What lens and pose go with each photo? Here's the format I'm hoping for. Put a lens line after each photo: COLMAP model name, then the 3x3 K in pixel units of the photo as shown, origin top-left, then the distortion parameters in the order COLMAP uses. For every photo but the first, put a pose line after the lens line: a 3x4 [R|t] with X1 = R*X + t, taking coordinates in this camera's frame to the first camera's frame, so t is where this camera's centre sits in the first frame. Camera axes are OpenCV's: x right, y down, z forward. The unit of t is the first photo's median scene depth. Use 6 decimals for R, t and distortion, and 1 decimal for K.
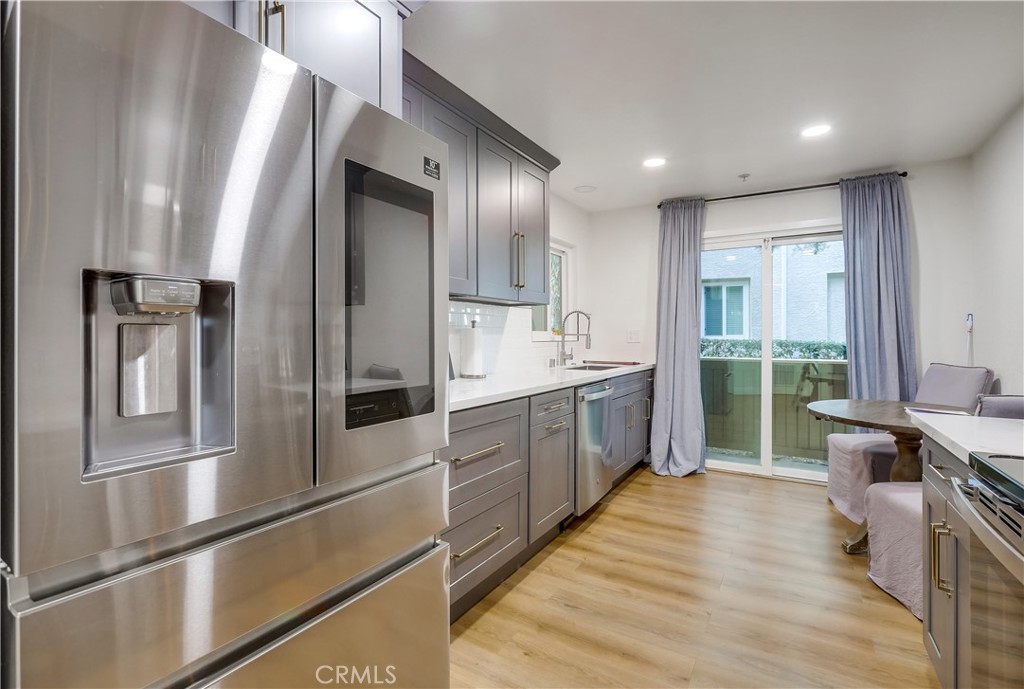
lens RADIAL K [[469.9, 0, 514.6], [0, 469.9, 336.4], [0, 0, 1]] dist [0.000971, 0.002409]
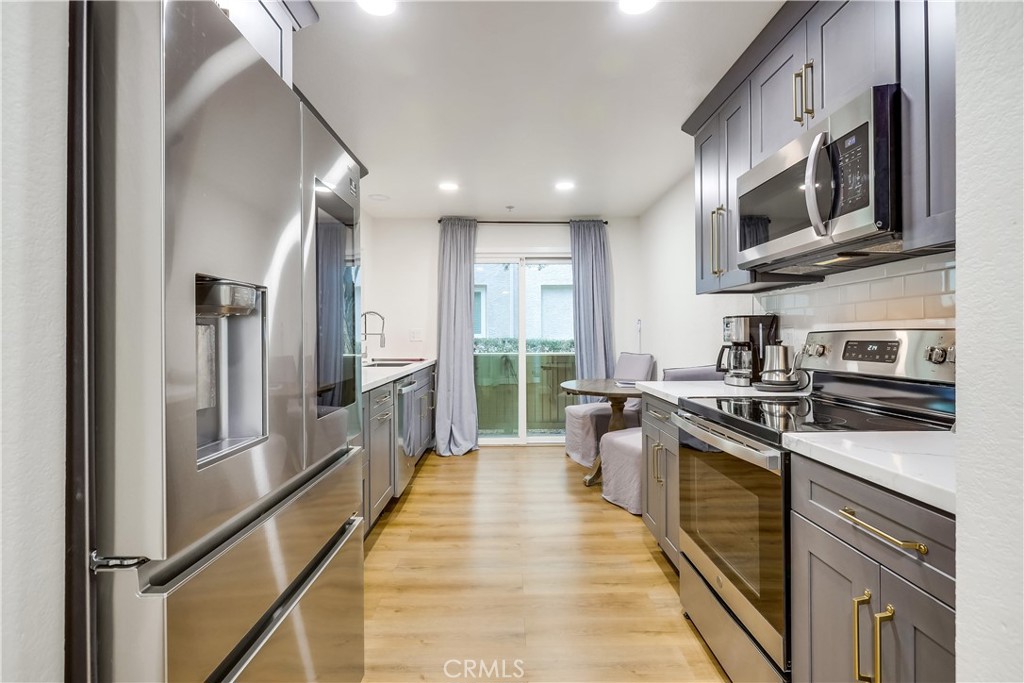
lens RADIAL K [[466.2, 0, 511.3], [0, 466.2, 336.1], [0, 0, 1]] dist [-0.004553, 0.001798]
pose [[0.849291, -0.005731, 0.527893, -0.179211], [0.005480, 0.999983, 0.002039, 0.000338], [-0.527896, 0.001161, 0.849308, -0.062693]]
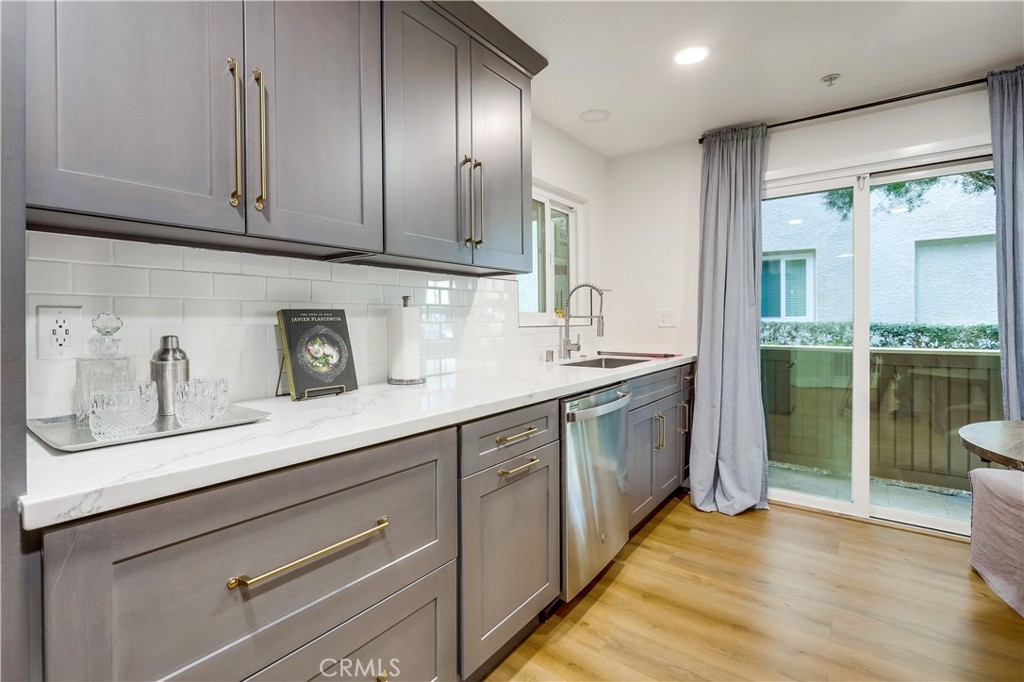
lens RADIAL K [[466.2, 0, 510.4], [0, 466.2, 326.1], [0, 0, 1]] dist [-0.004553, 0.001798]
pose [[0.995022, -0.005961, -0.099475, 0.104376], [0.007141, 0.999908, 0.011511, 0.001701], [0.099397, -0.012164, 0.994973, 0.311043]]
